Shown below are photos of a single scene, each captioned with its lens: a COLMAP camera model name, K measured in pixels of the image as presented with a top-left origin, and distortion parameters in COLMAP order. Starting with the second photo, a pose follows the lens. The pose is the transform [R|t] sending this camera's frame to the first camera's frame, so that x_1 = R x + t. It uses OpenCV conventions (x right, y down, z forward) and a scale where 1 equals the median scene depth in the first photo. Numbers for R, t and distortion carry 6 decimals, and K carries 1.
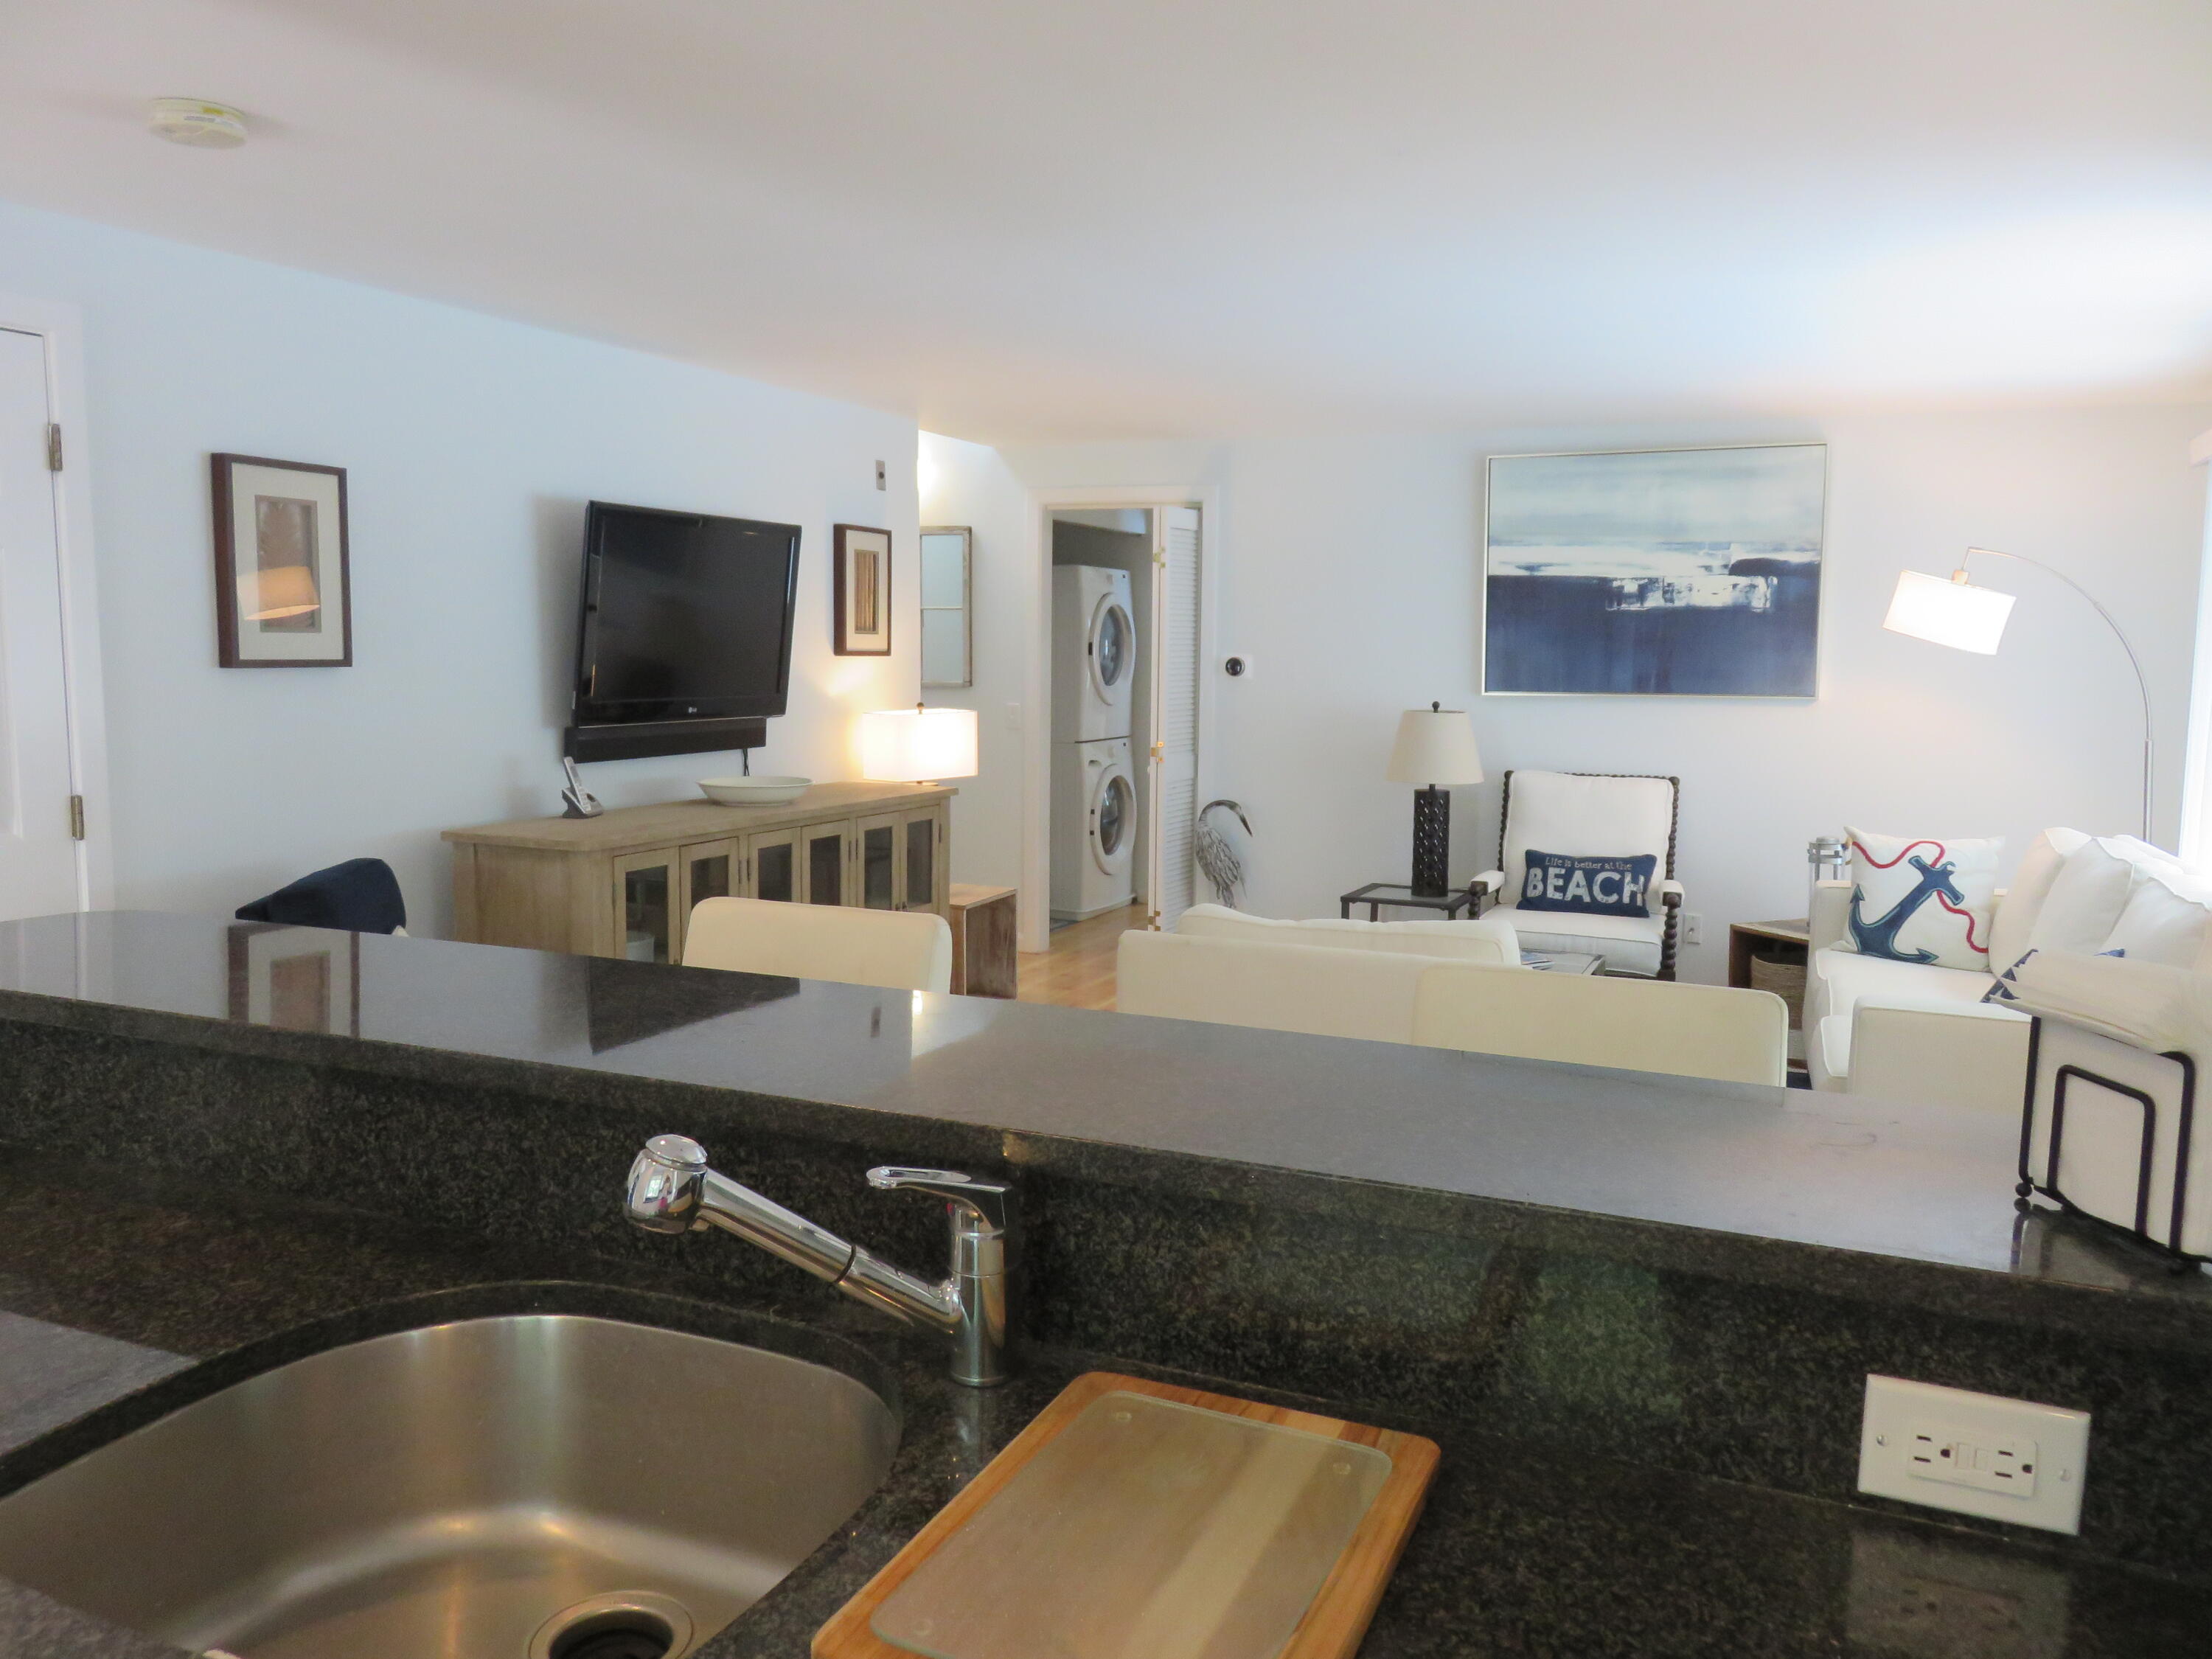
lens RADIAL K [[1669.7, 0, 1092.9], [0, 1669.7, 832.0], [0, 0, 1]] dist [-0.002902, 0.011545]
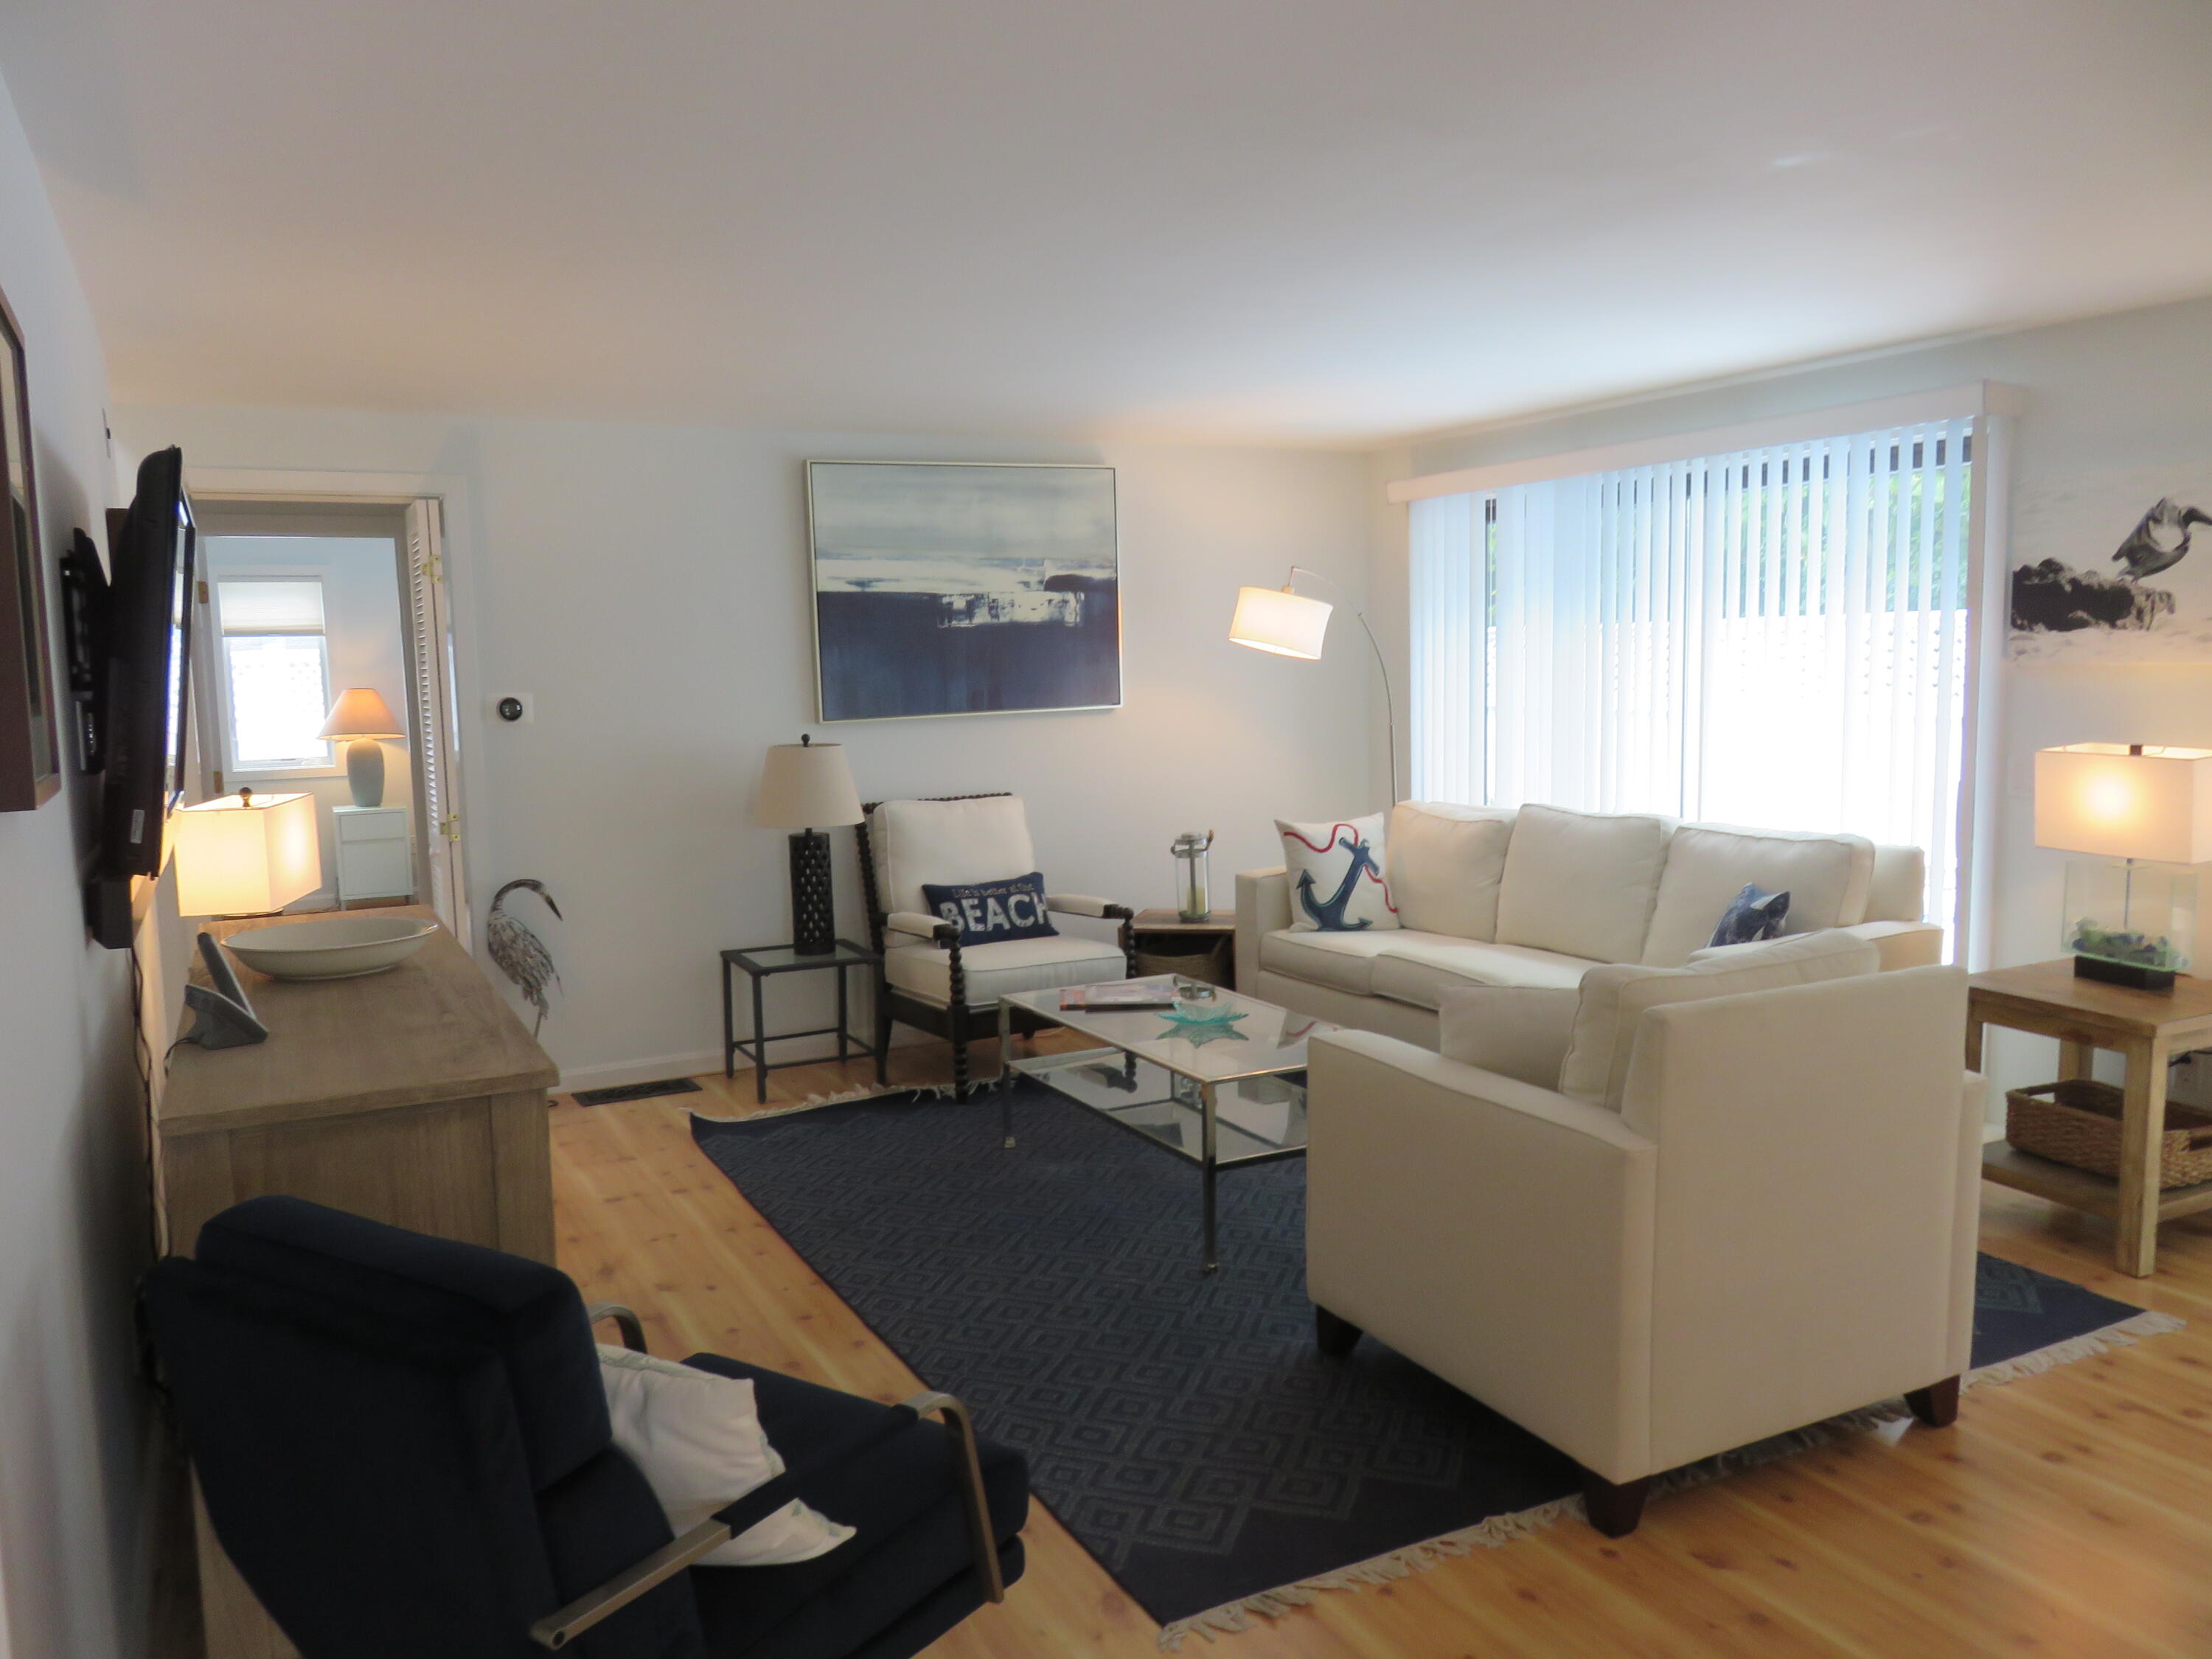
lens RADIAL K [[1669.7, 0, 1123.2], [0, 1669.7, 825.2], [0, 0, 1]] dist [-0.002902, 0.011545]
pose [[0.623615, -0.113497, 0.773448, -0.397029], [0.118780, 0.991673, 0.049750, -0.056795], [-0.772655, 0.060845, 0.631904, 0.326426]]
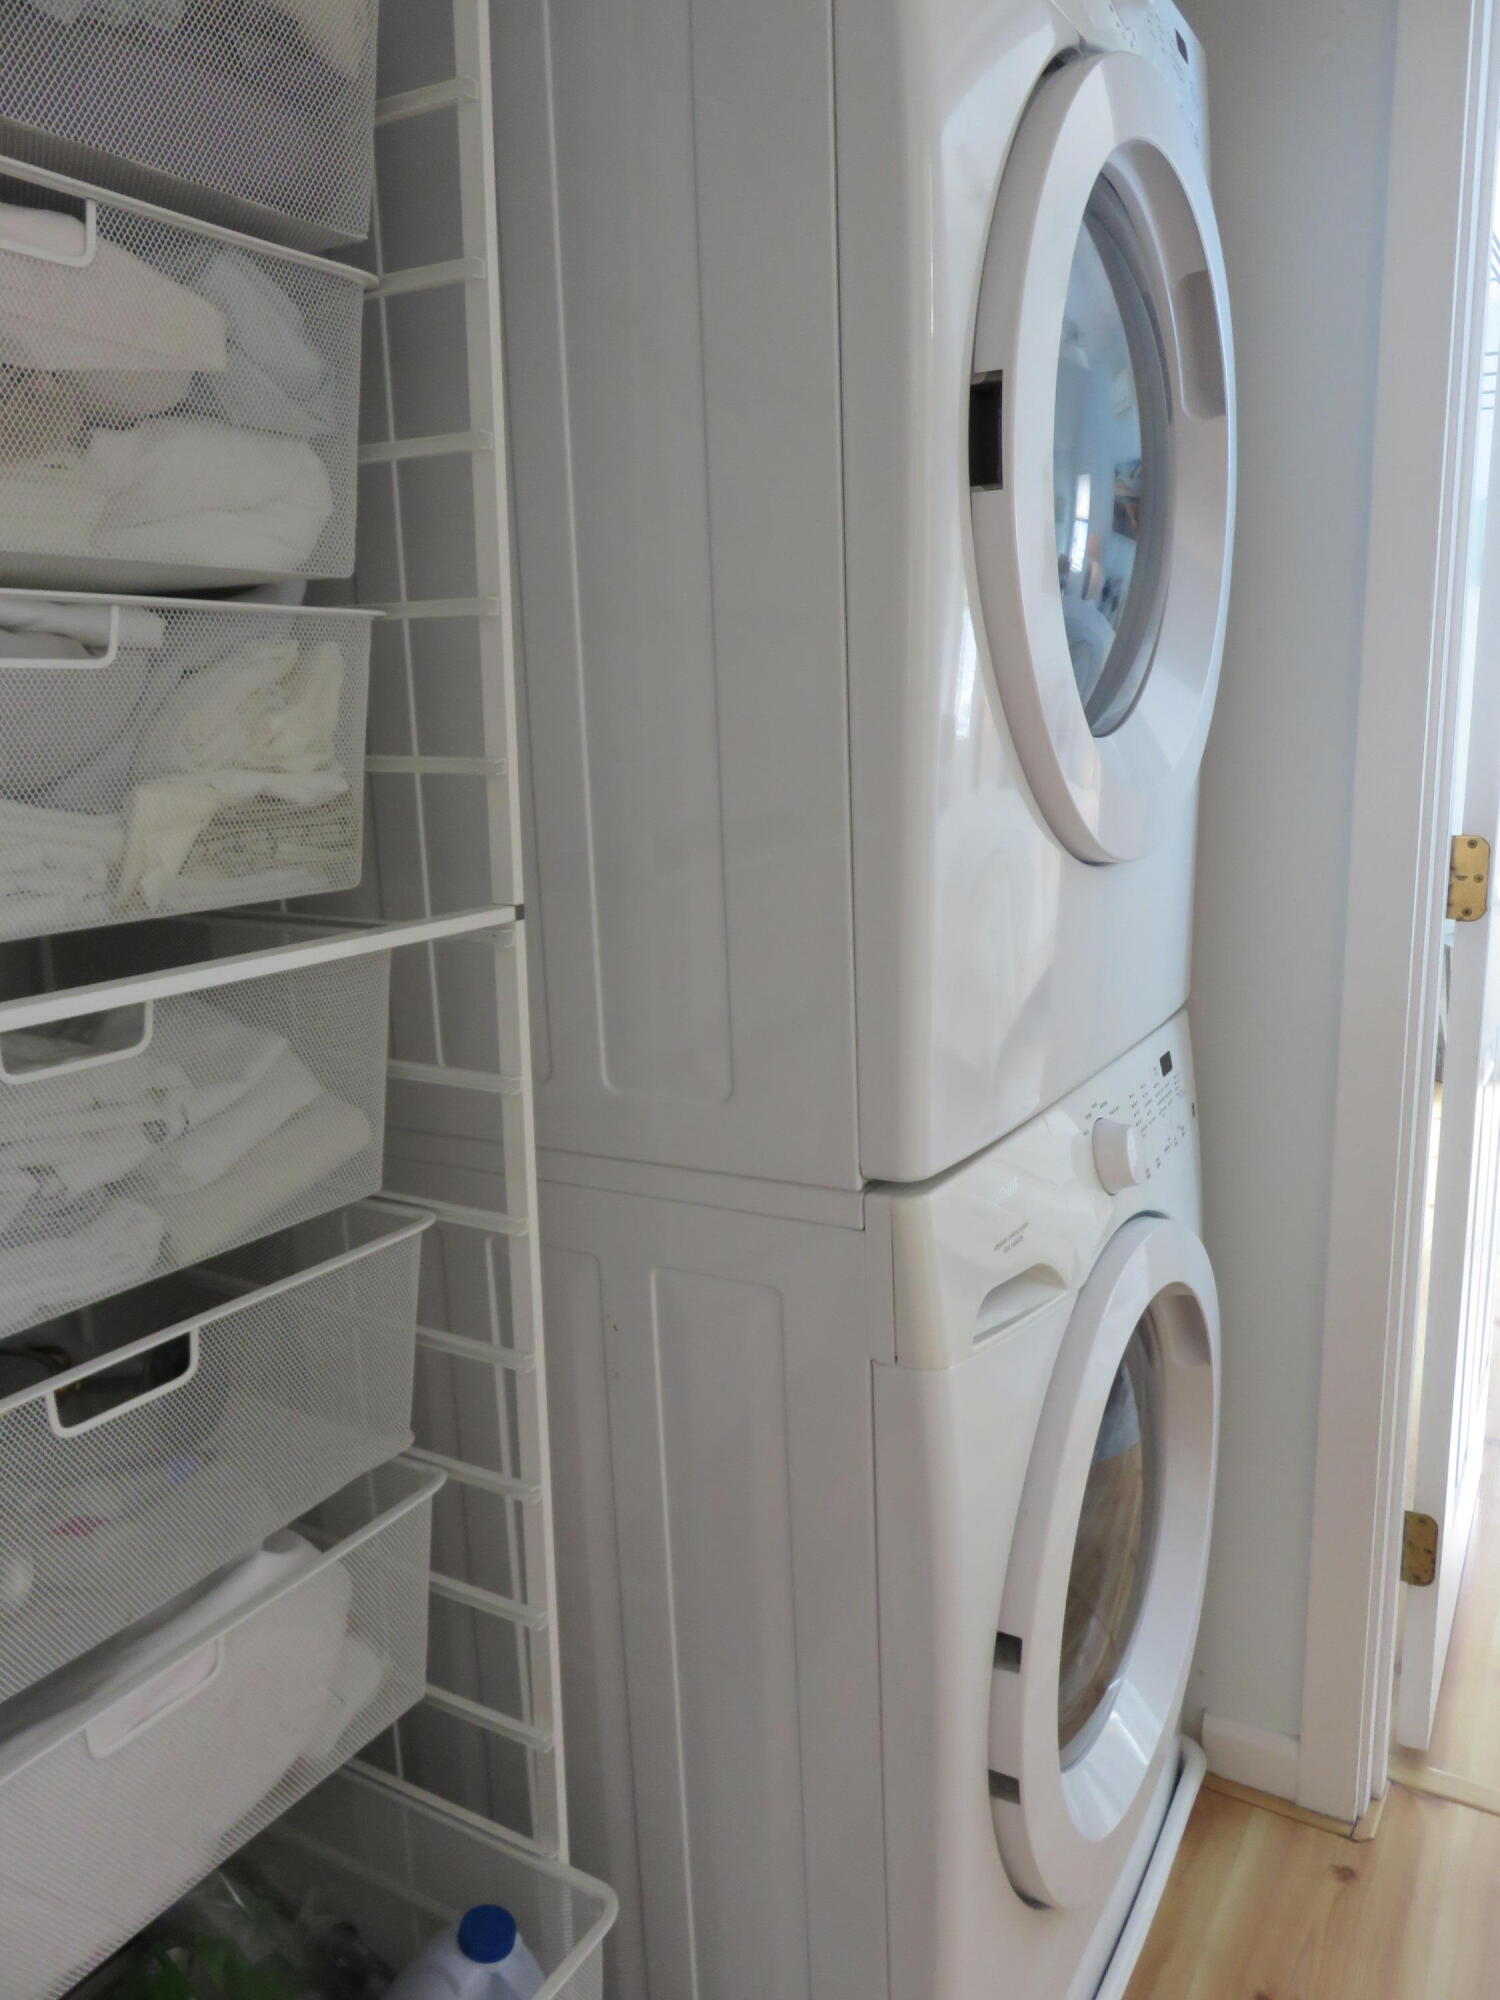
lens RADIAL K [[1509.7, 0, 751.7], [0, 1509.7, 1003.3], [0, 0, 1]] dist [-0.002902, 0.011545]
pose [[0.992580, -0.006785, -0.121406, -0.007563], [0.019440, 0.994454, 0.103359, -0.108231], [0.120031, -0.104952, 0.987207, 1.205199]]
